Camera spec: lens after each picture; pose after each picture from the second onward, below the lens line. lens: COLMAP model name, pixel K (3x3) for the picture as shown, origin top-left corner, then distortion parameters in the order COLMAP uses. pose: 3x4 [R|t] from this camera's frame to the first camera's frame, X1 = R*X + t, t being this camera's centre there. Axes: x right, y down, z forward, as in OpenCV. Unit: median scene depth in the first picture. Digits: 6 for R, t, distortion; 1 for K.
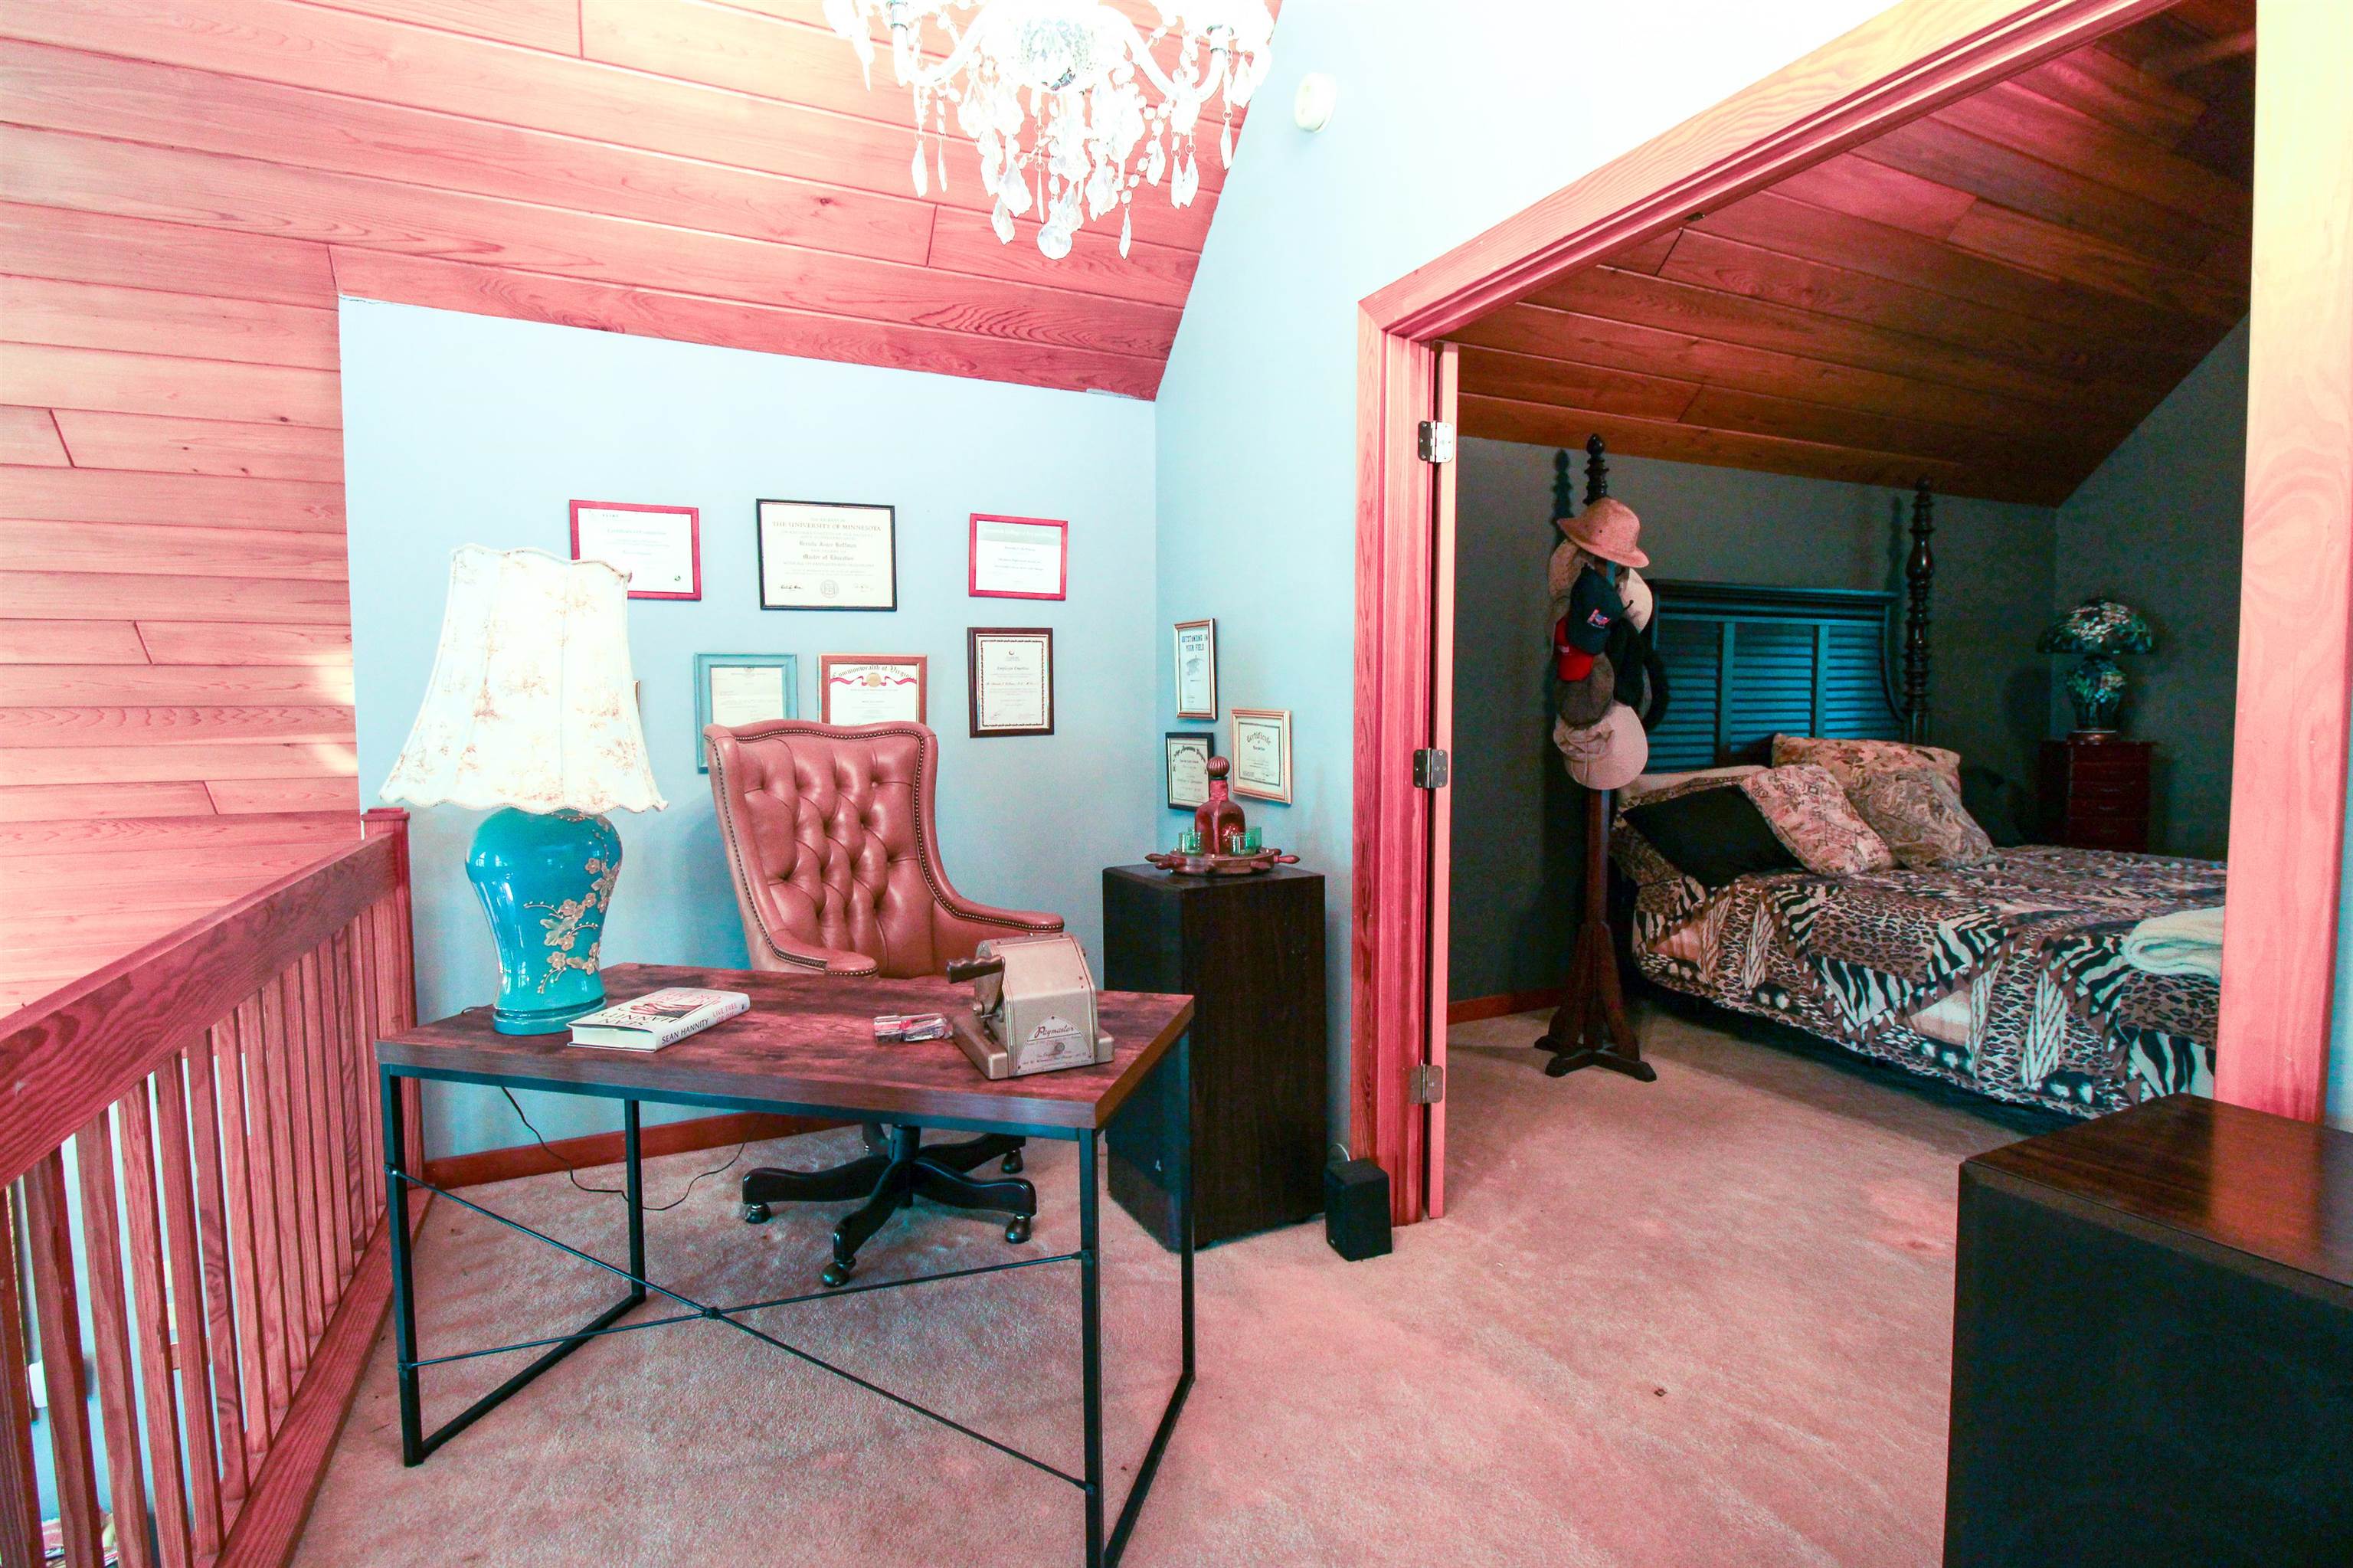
lens RADIAL K [[1136.7, 0, 1179.5], [0, 1136.7, 777.4], [0, 0, 1]] dist [-0.011720, -0.007875]
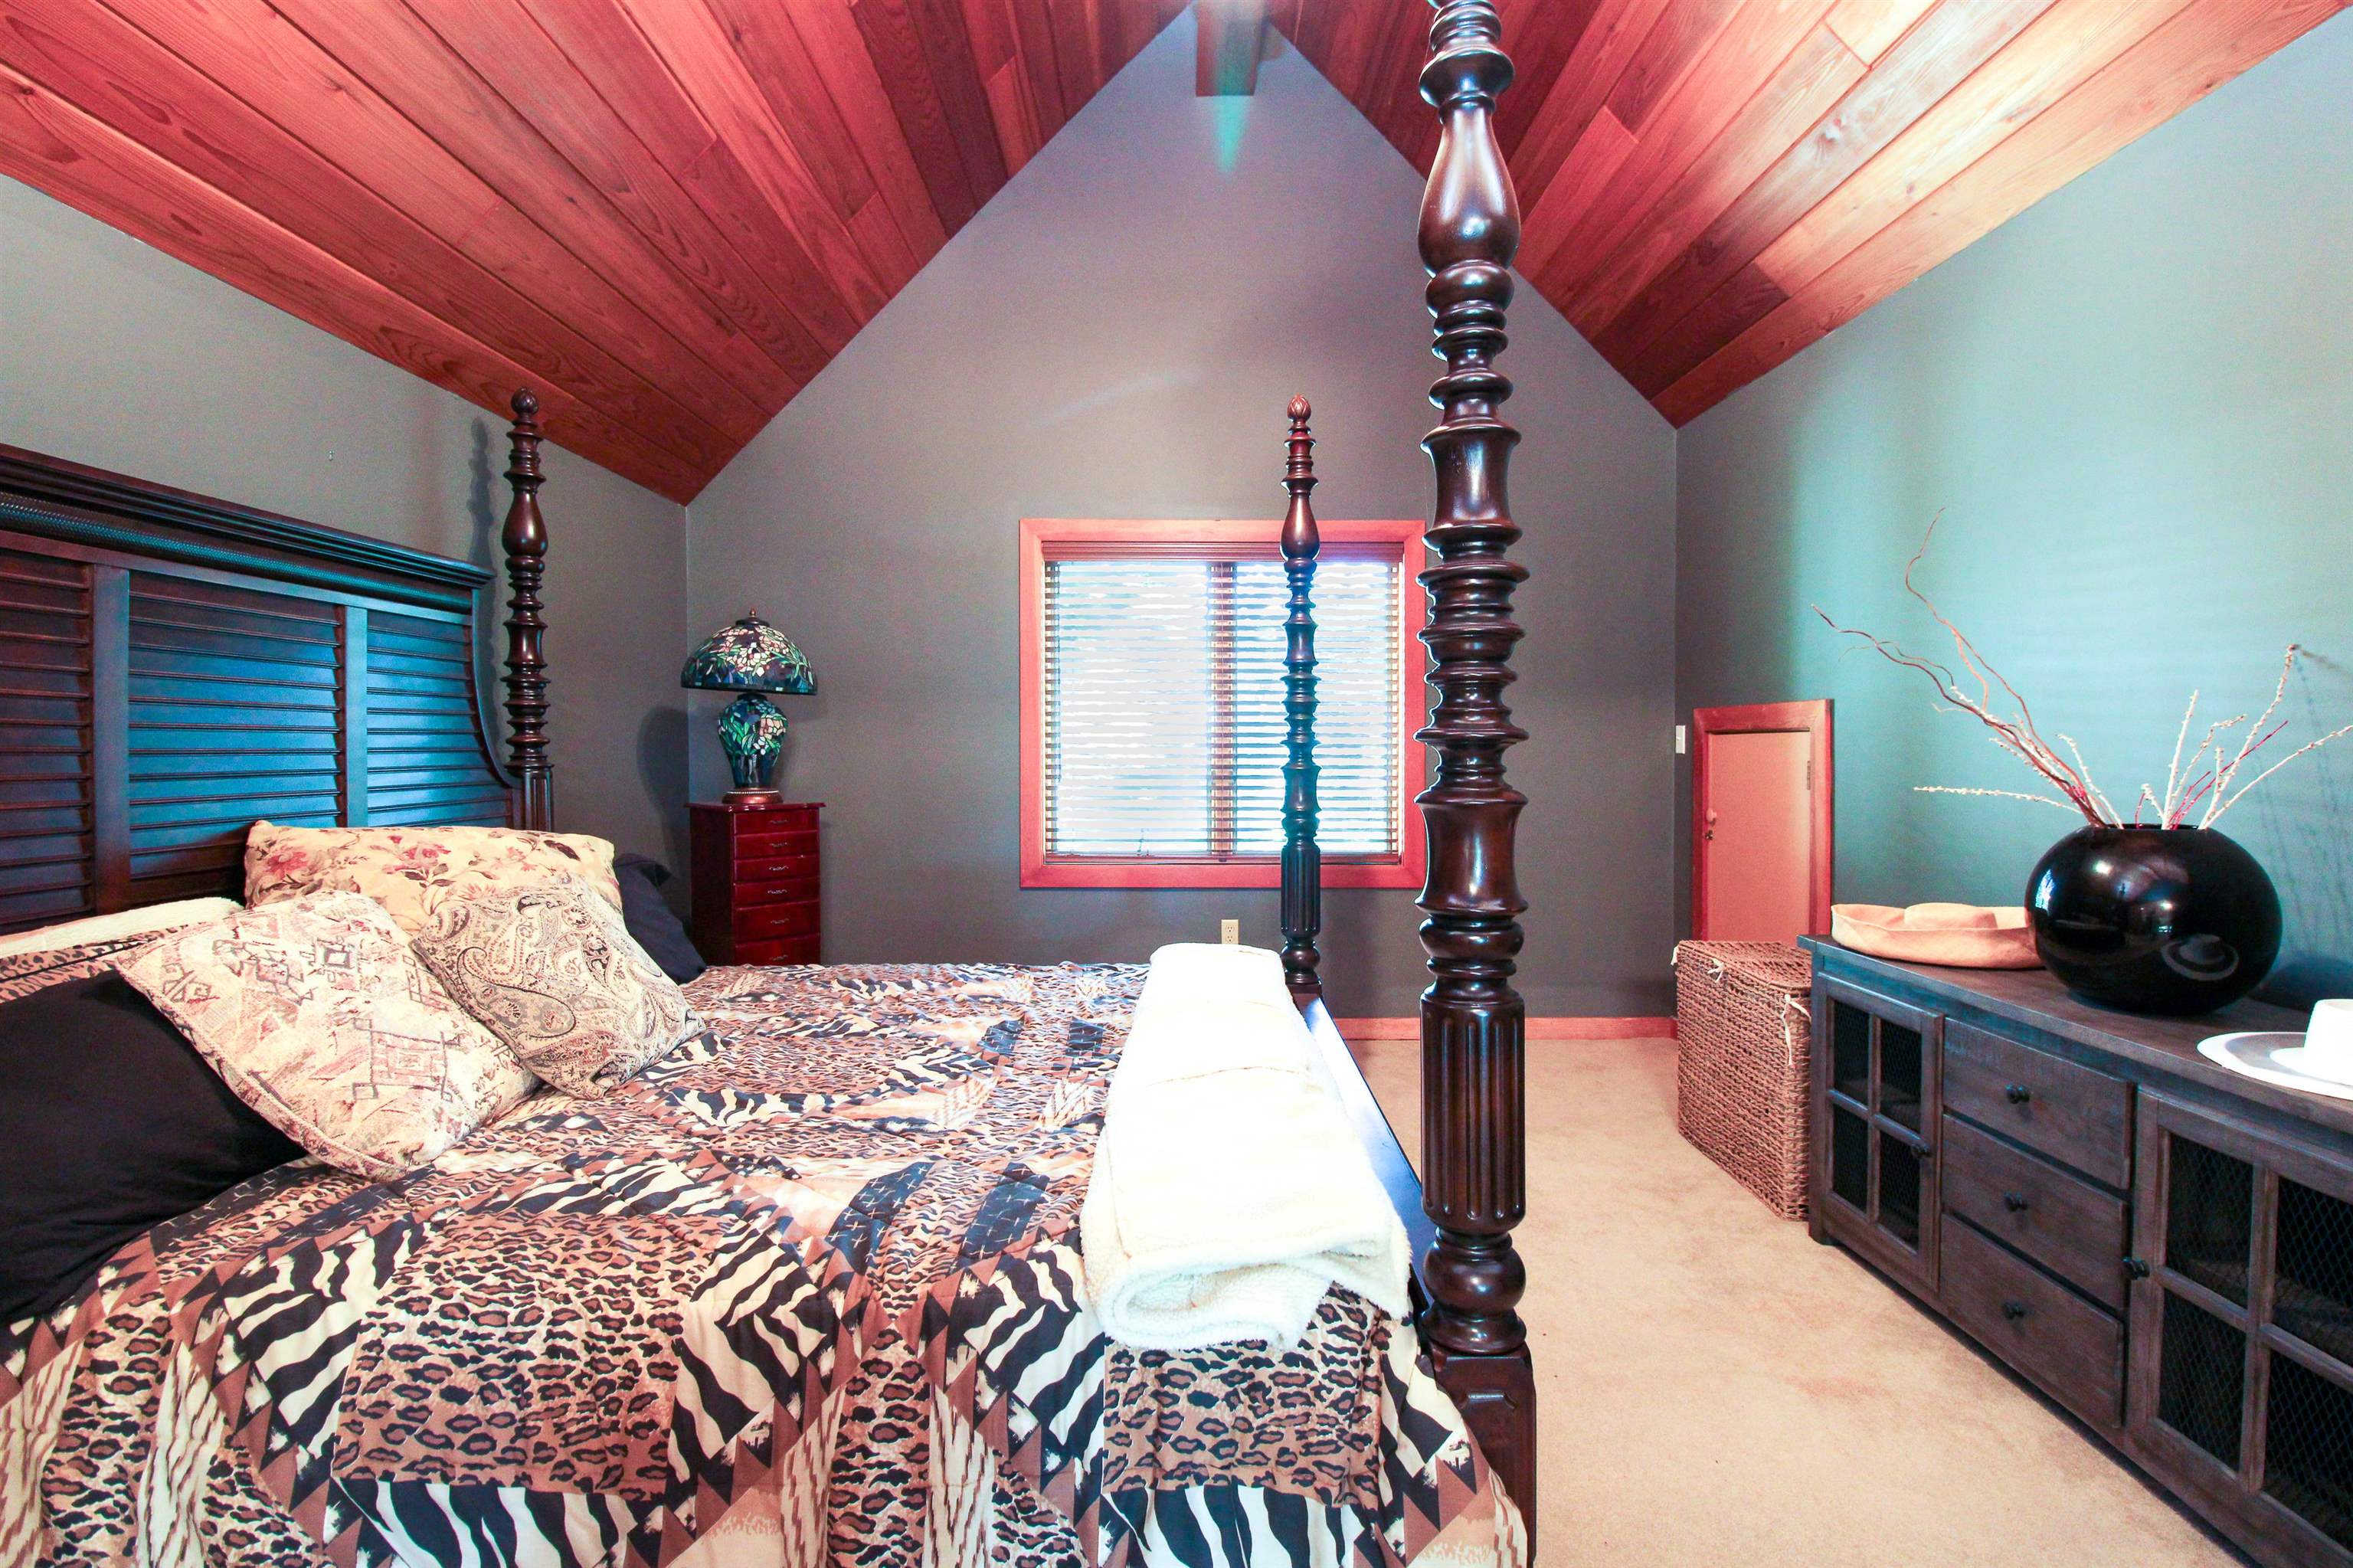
lens RADIAL K [[1136.7, 0, 1193.5], [0, 1136.7, 765.3], [0, 0, 1]] dist [-0.011720, -0.007875]
pose [[0.420451, -0.010115, 0.907259, 0.311867], [0.063560, 0.997810, -0.018331, -0.034193], [-0.905086, 0.065373, 0.420173, 0.524331]]
